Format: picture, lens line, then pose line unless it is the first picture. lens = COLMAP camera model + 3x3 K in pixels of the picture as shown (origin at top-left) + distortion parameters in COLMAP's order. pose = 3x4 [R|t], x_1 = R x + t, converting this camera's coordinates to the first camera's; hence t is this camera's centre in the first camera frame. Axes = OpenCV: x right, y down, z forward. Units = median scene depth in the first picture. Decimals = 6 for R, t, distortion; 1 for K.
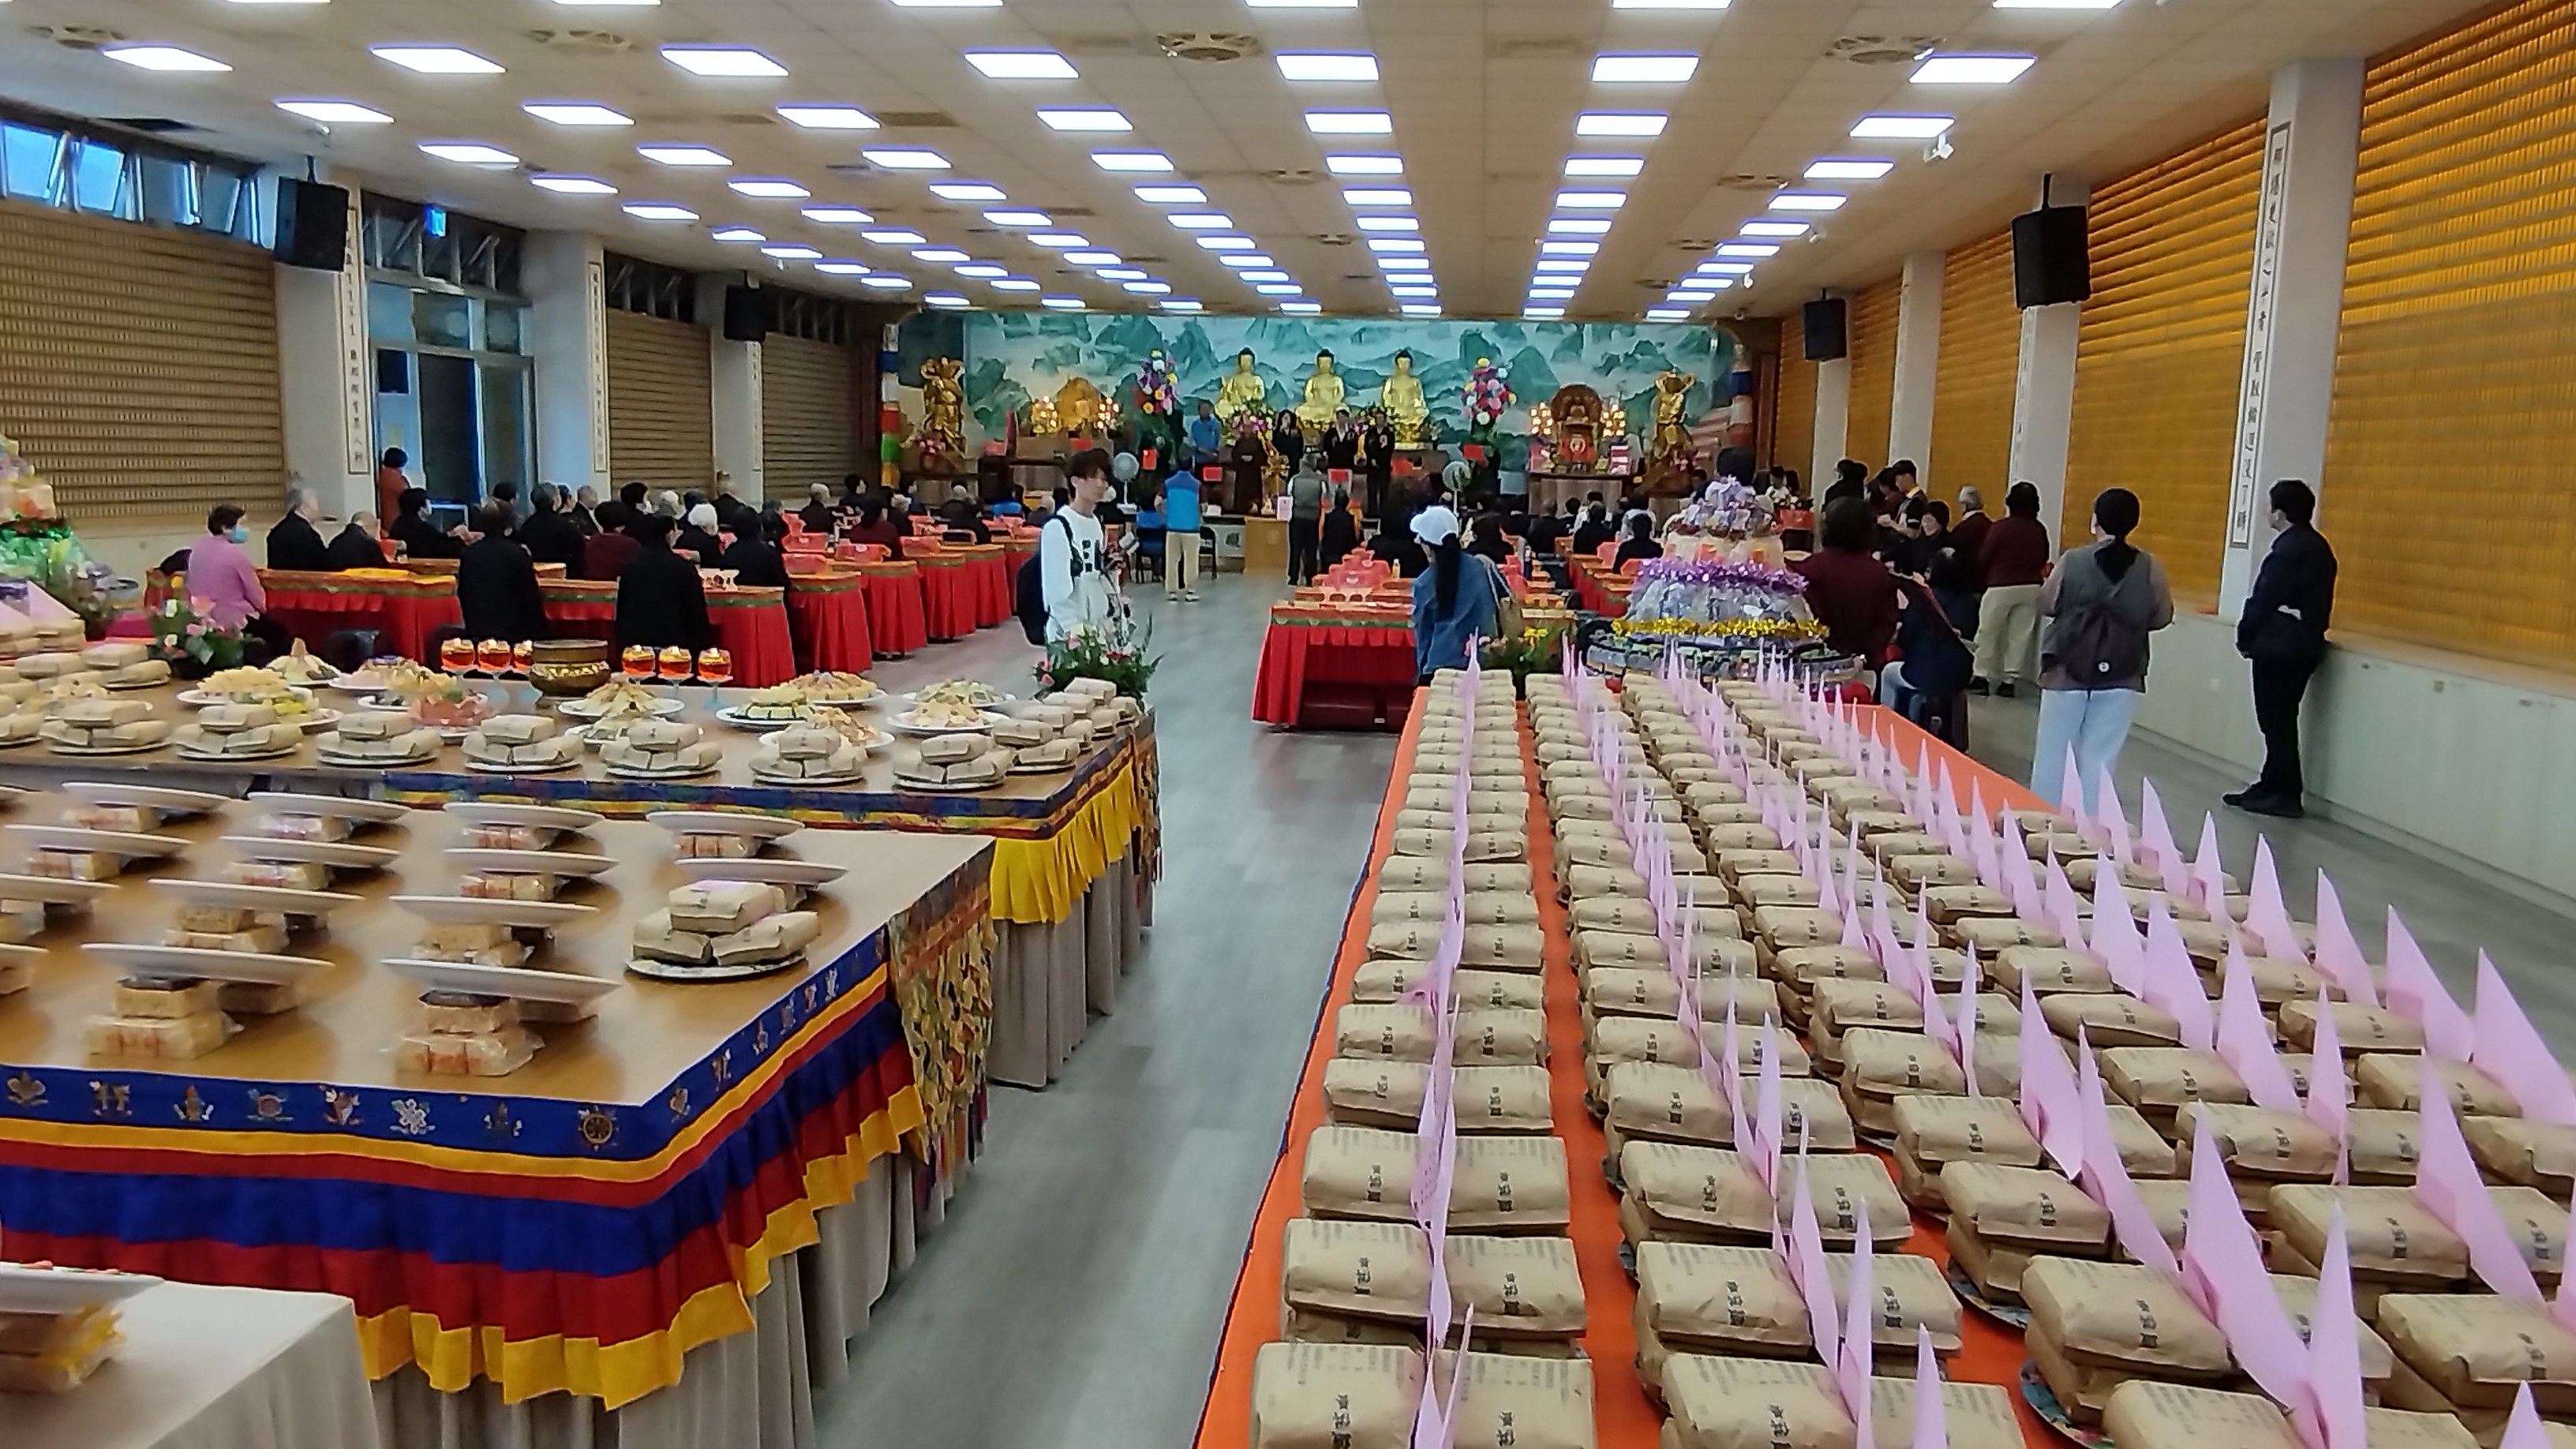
lens RADIAL K [[1912.3, 0, 1263.6], [0, 1912.3, 756.2], [0, 0, 1]] dist [0.007628, -0.016407]
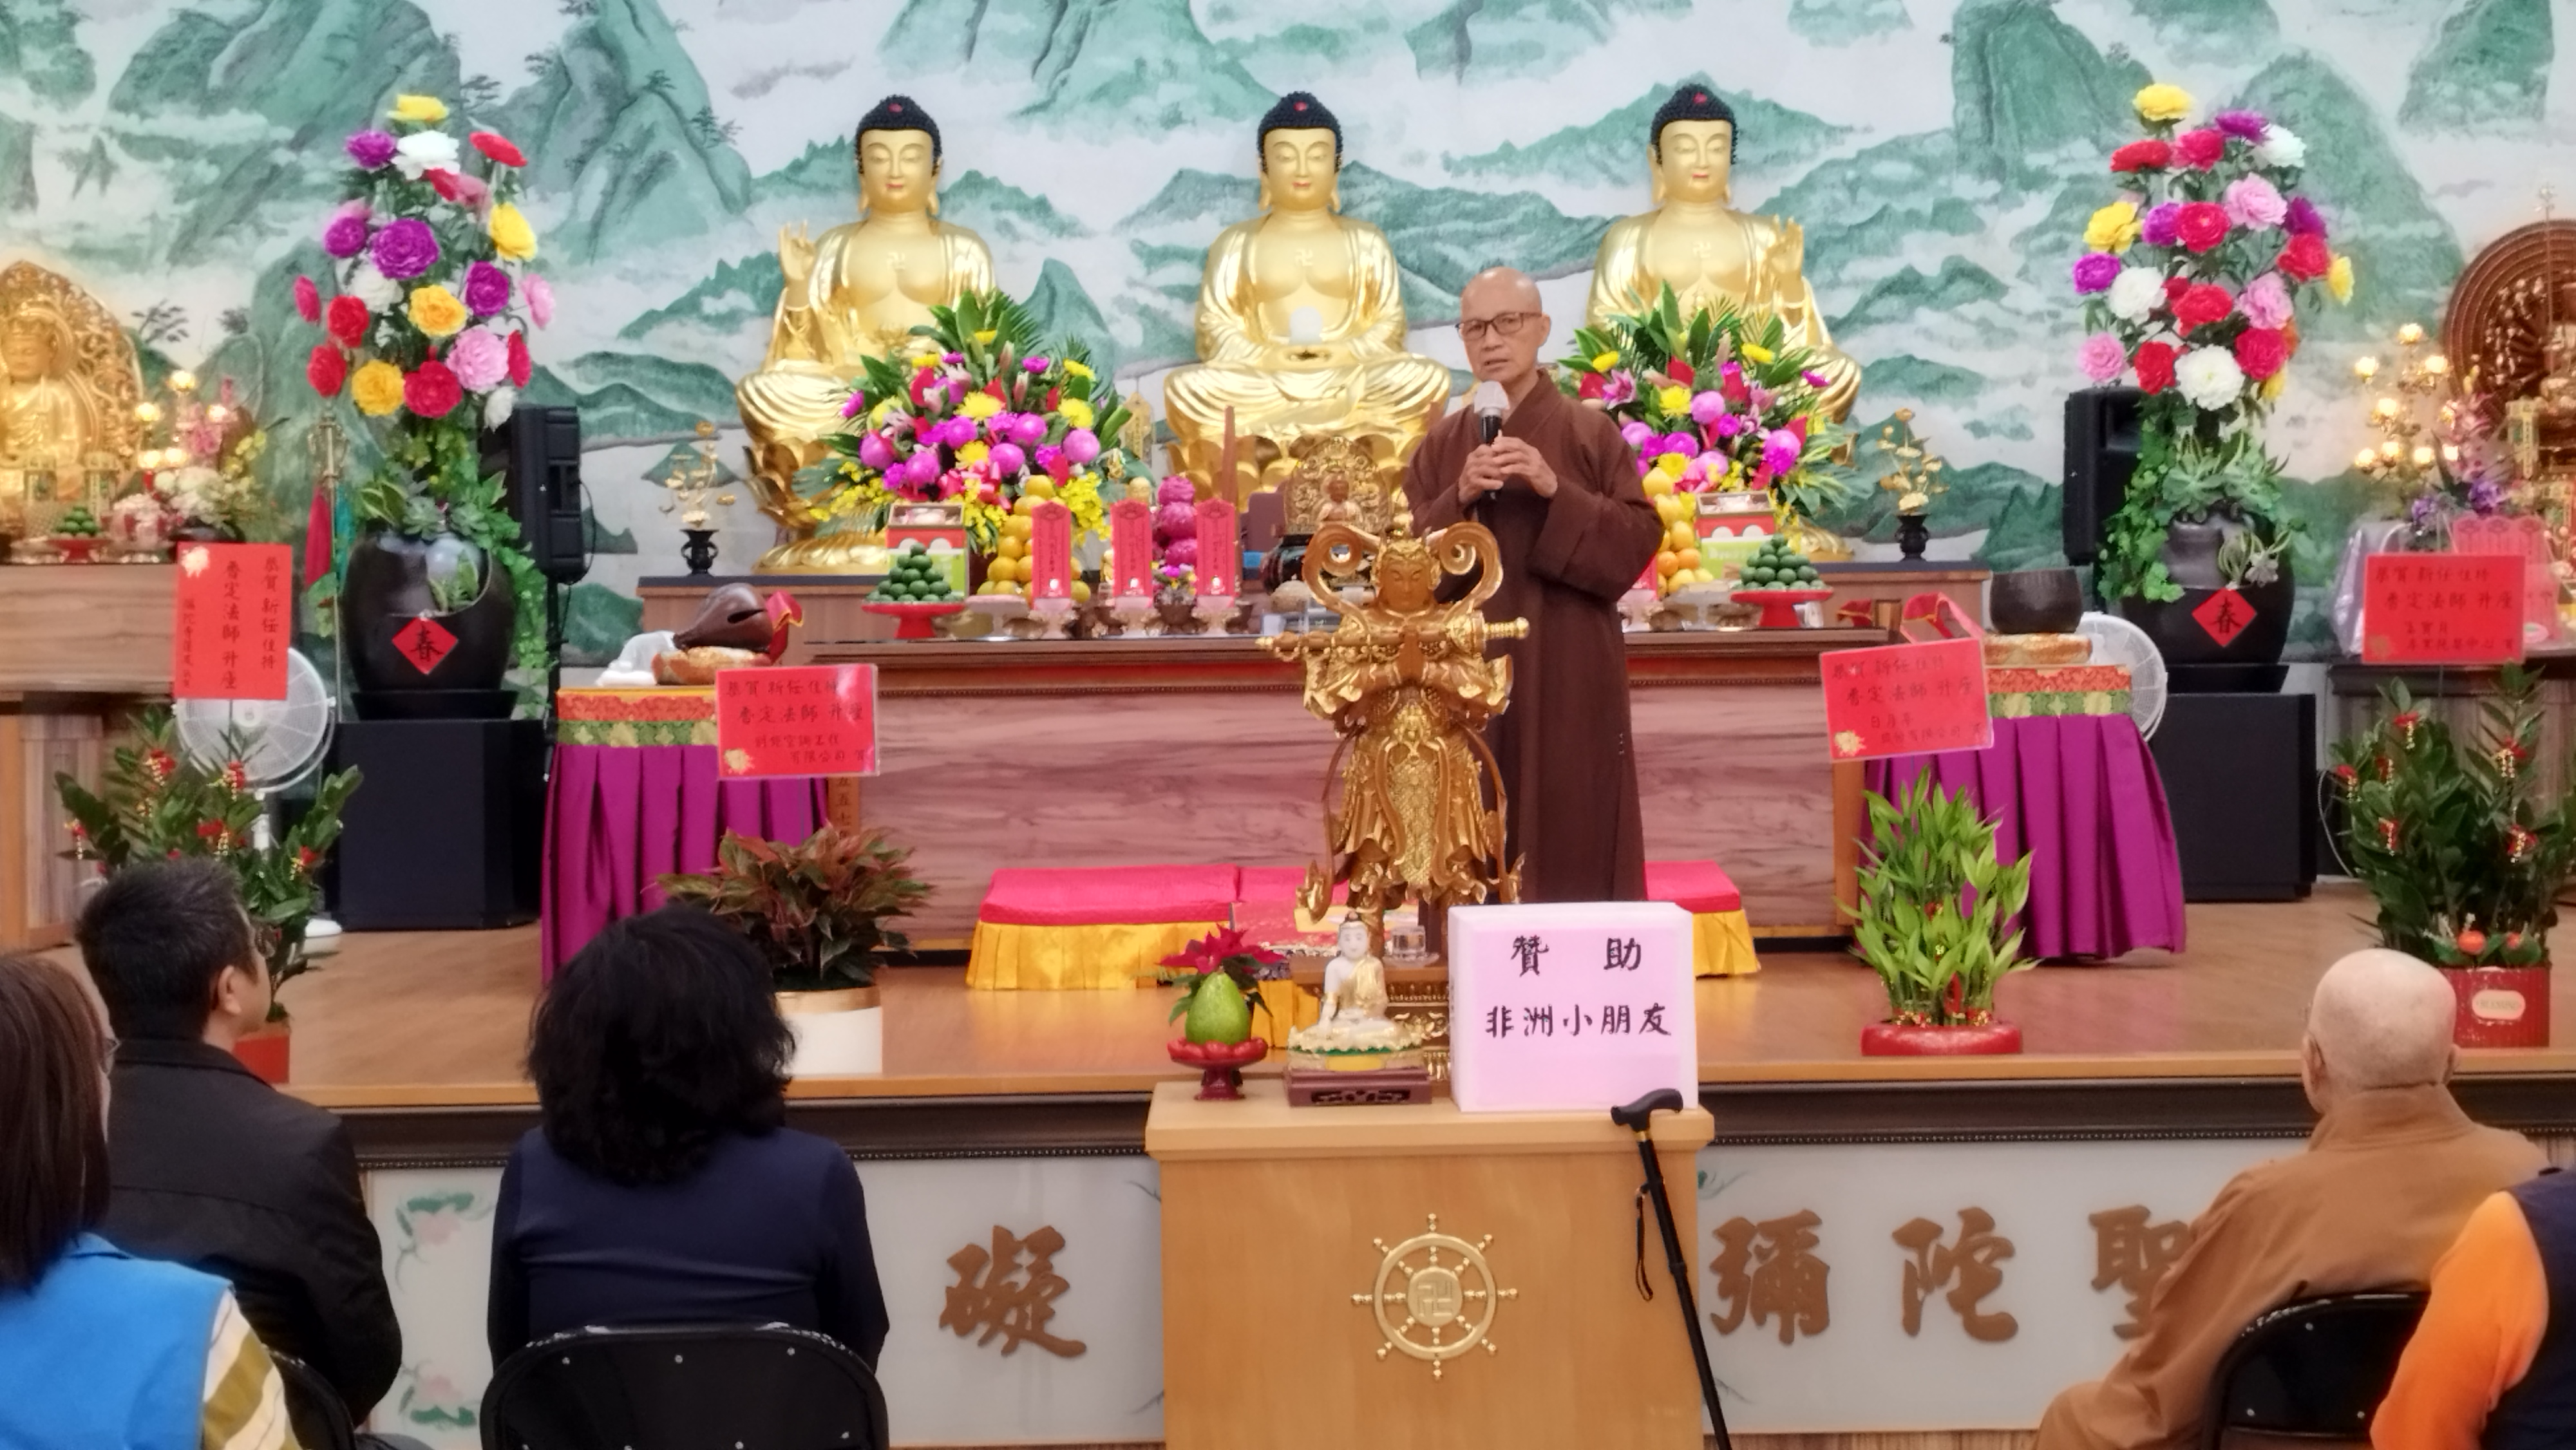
lens RADIAL K [[3712.4, 0, 1316.7], [0, 3712.4, 735.7], [0, 0, 1]] dist [0.115495, -0.462531]
pose [[0.989791, -0.040509, 0.136648, -0.021699], [0.060000, 0.988092, -0.141682, -0.093134], [-0.129282, 0.148434, 0.980435, 0.639399]]
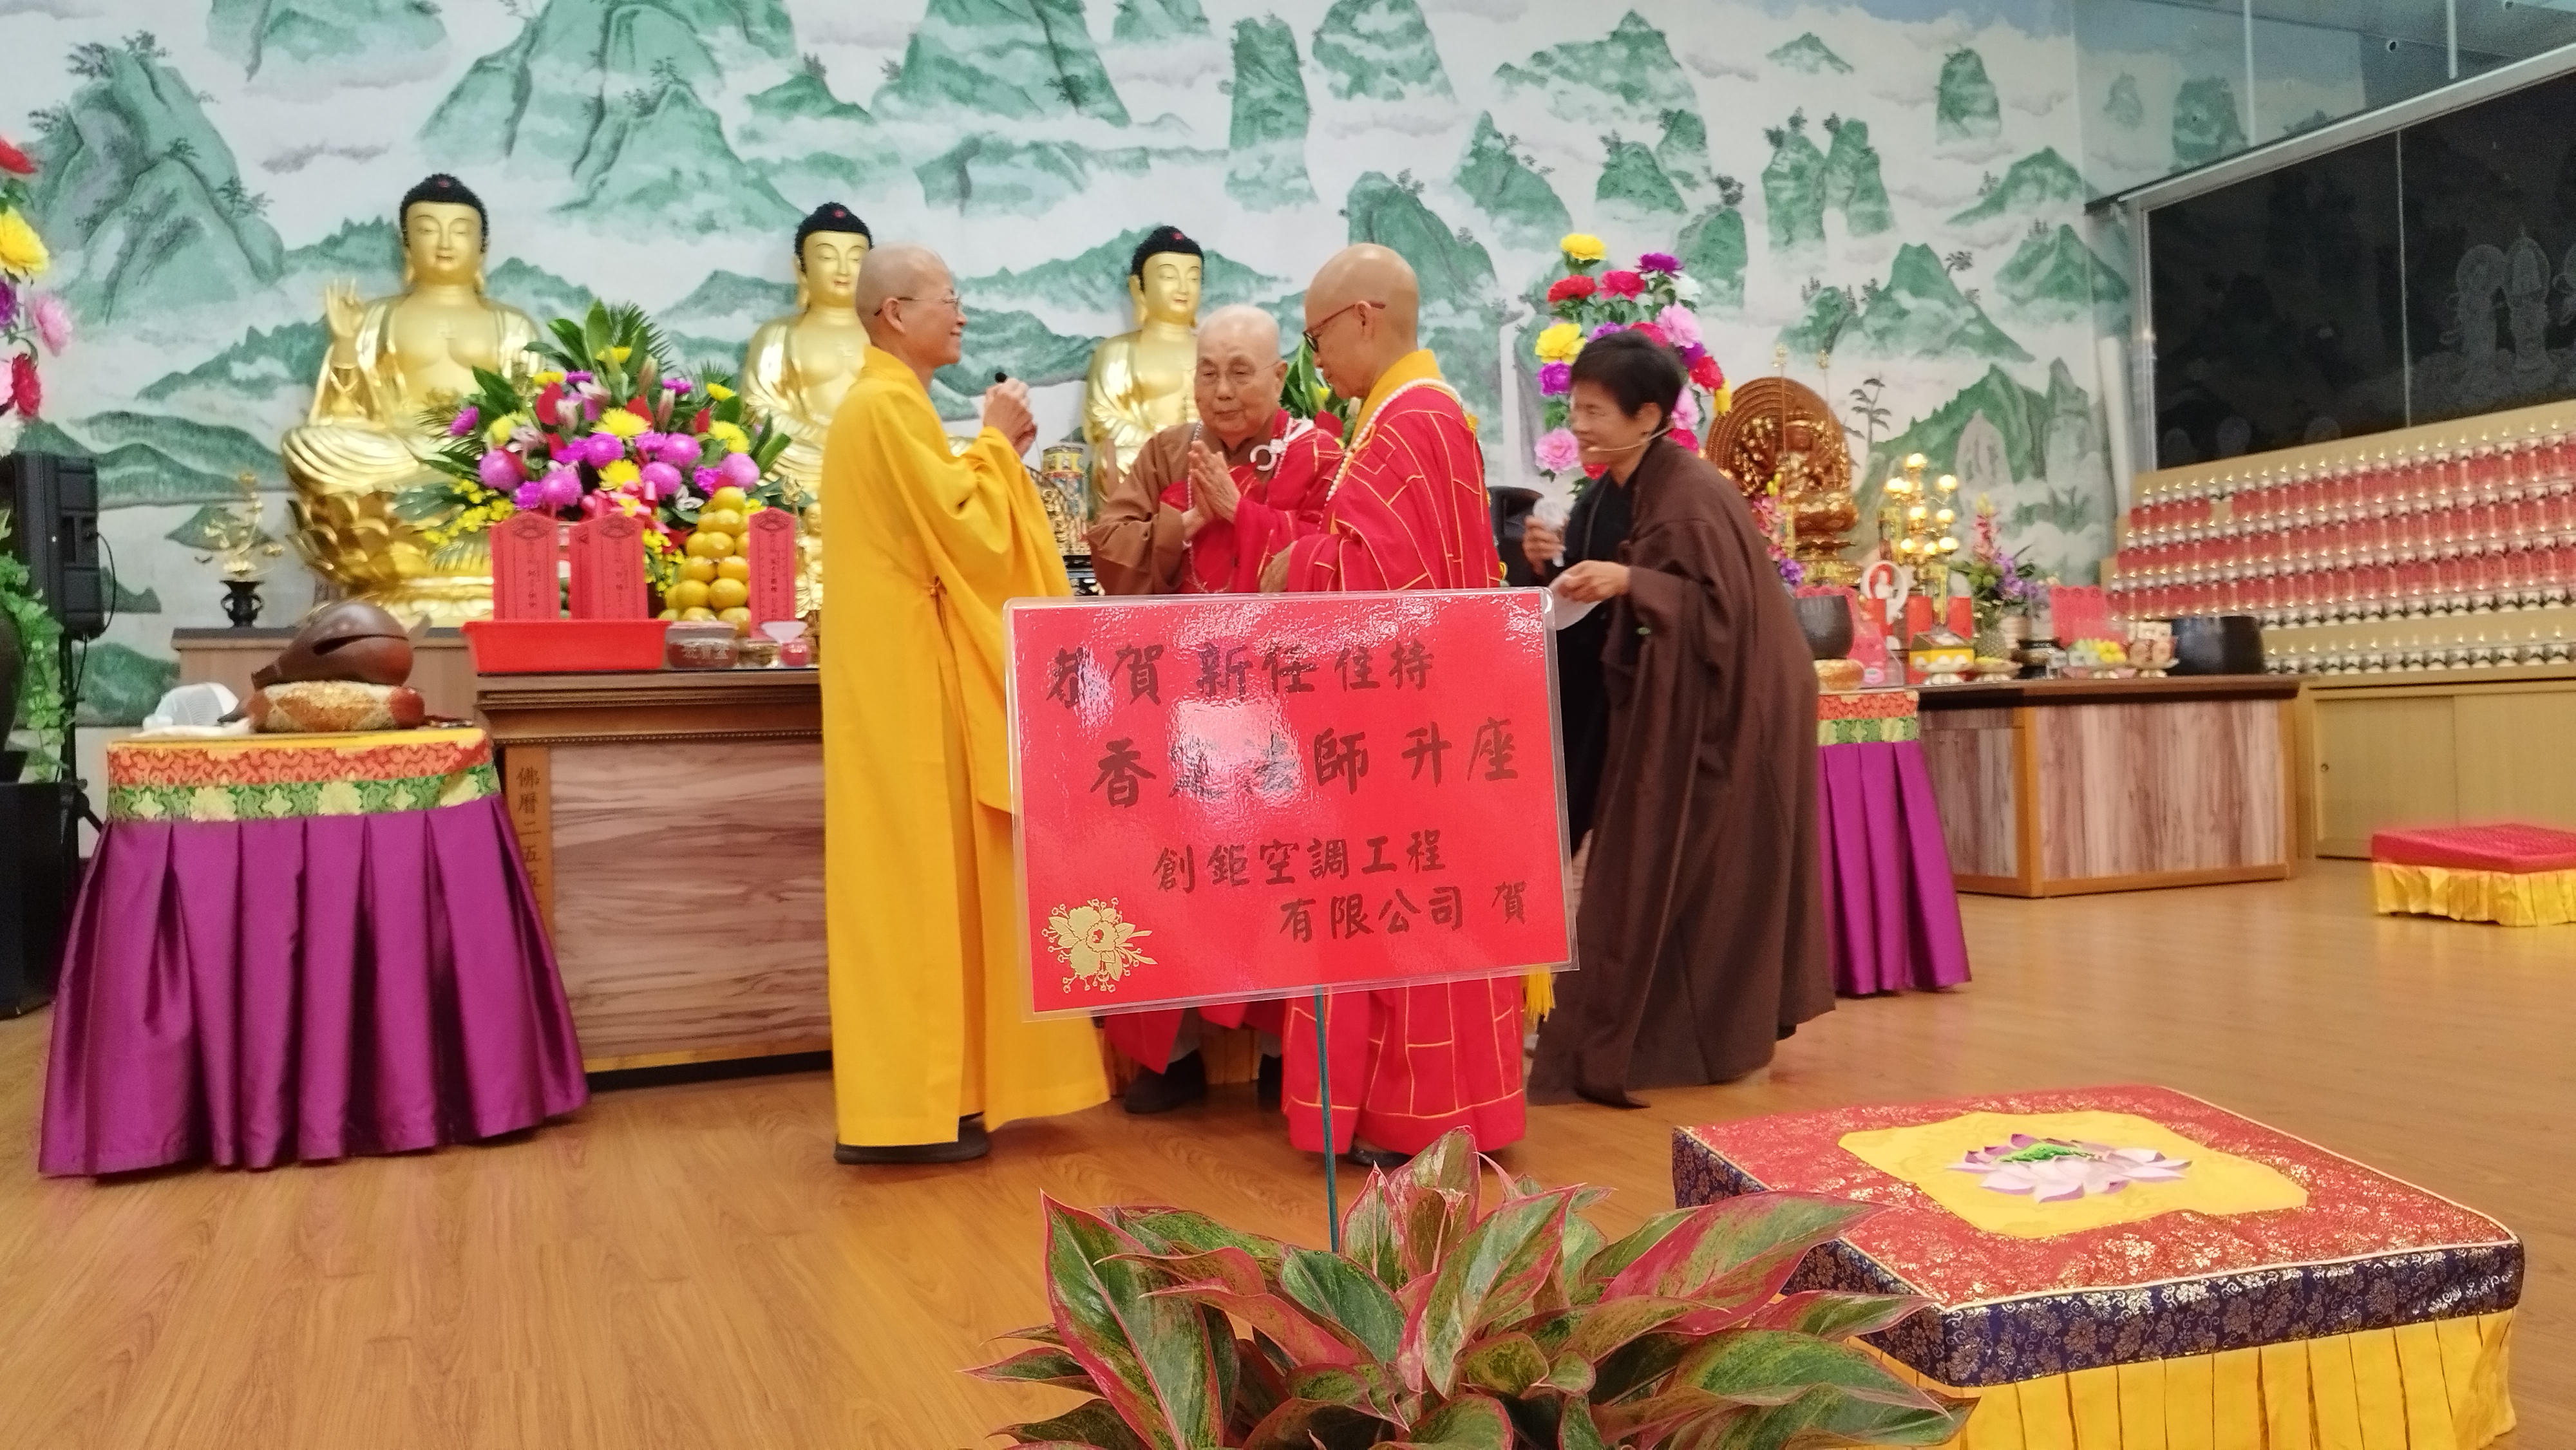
lens RADIAL K [[1952.3, 0, 1288.0], [0, 1952.3, 725.0], [0, 0, 1]] dist [0.010994, -0.017174]
pose [[0.873558, -0.050890, 0.484053, -0.034919], [0.128310, 0.983417, -0.128167, -0.118971], [-0.469504, 0.174070, 0.865601, 0.800130]]
